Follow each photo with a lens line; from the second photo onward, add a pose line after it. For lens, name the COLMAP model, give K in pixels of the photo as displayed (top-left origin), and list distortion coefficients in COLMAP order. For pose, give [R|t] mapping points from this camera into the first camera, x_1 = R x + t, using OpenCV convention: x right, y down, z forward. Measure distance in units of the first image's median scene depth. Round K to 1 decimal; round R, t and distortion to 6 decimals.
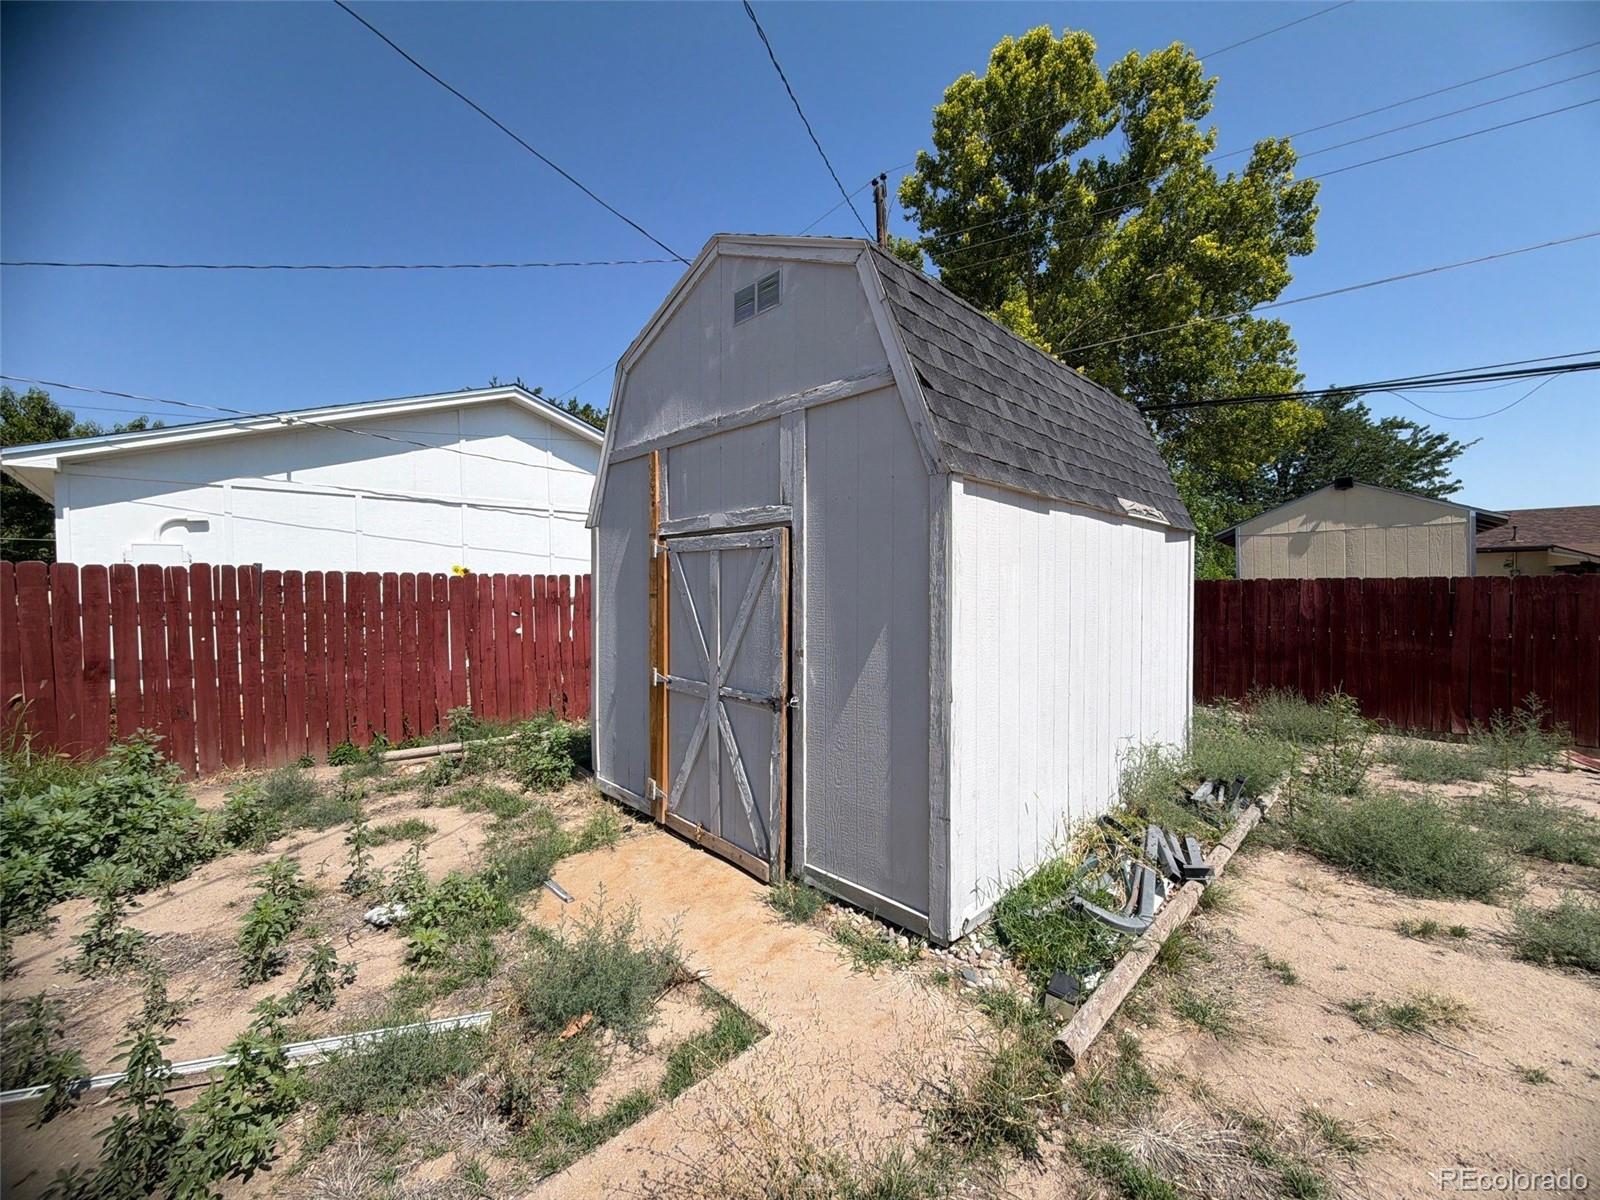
lens RADIAL K [[639.1, 0, 798.2], [0, 639.1, 599.7], [0, 0, 1]] dist [-0.000558, 0.000183]
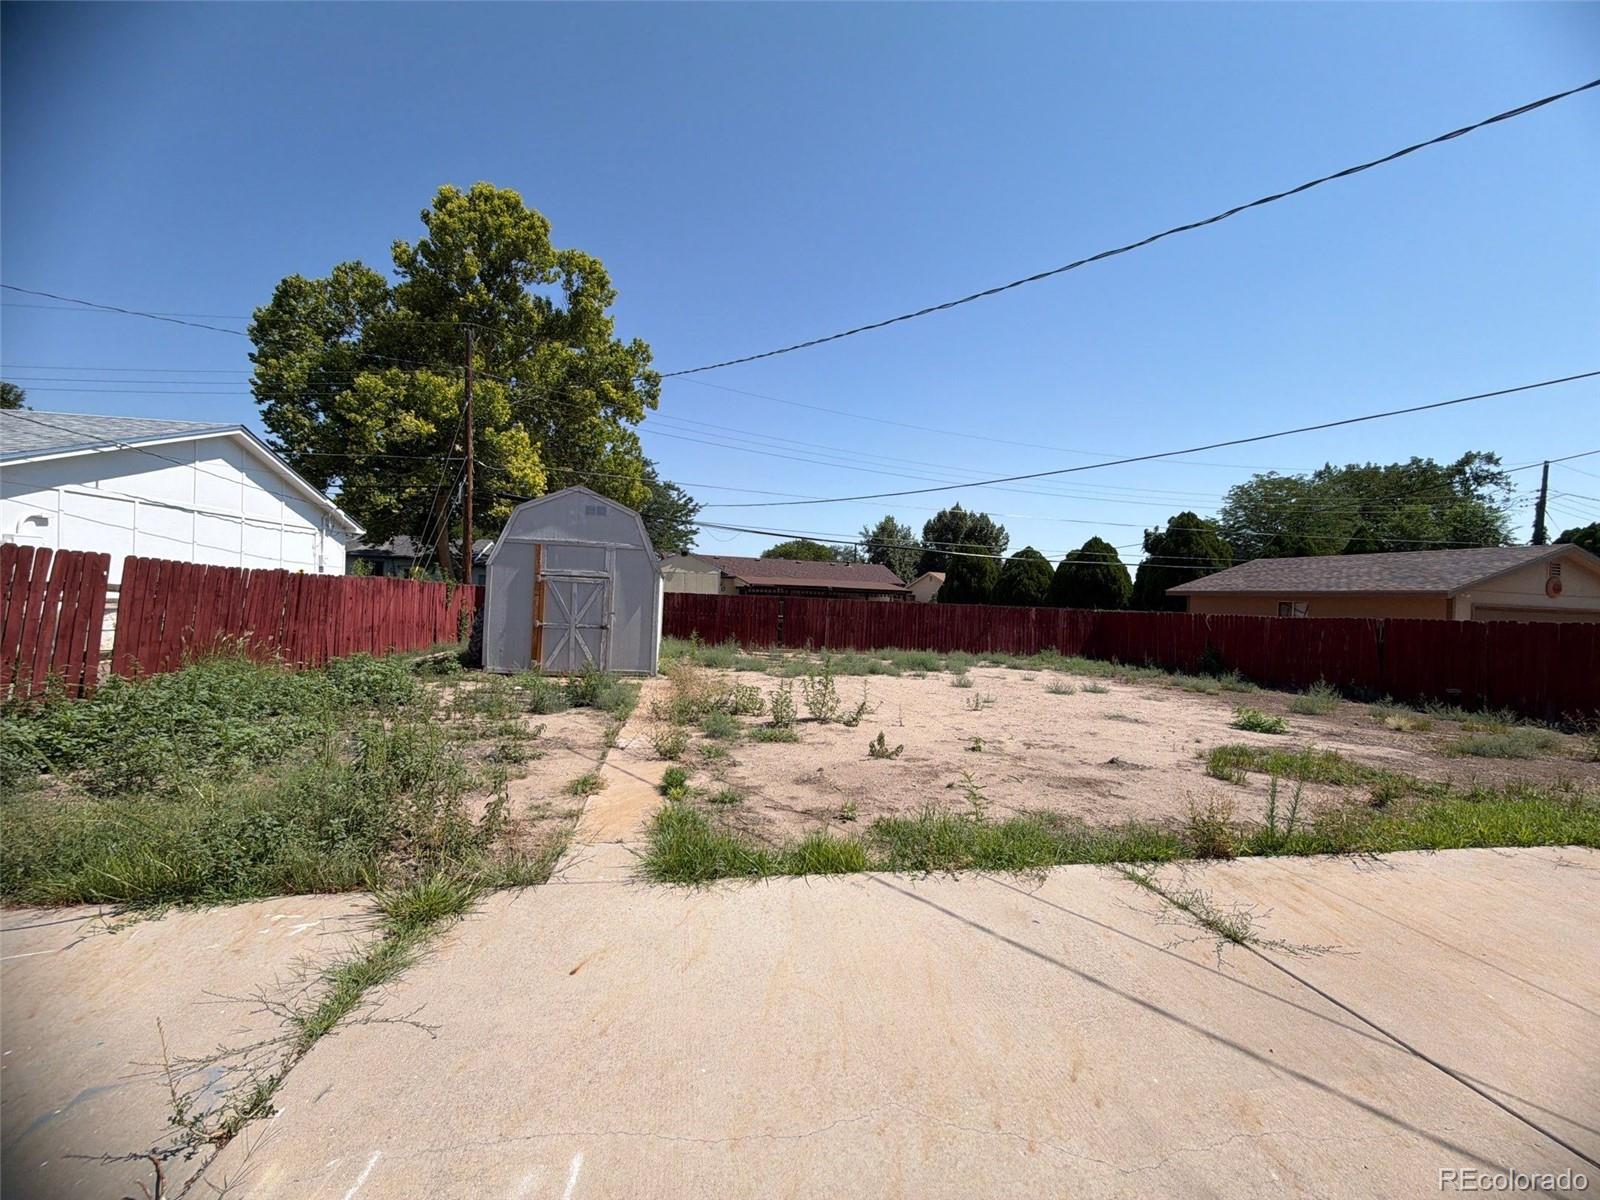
lens RADIAL K [[639.1, 0, 798.2], [0, 639.1, 599.7], [0, 0, 1]] dist [-0.000558, 0.000183]
pose [[0.562639, 0.023138, 0.826379, -0.821846], [-0.030151, 0.999518, -0.007458, 0.000918], [-0.826152, -0.020720, 0.563066, -0.660580]]
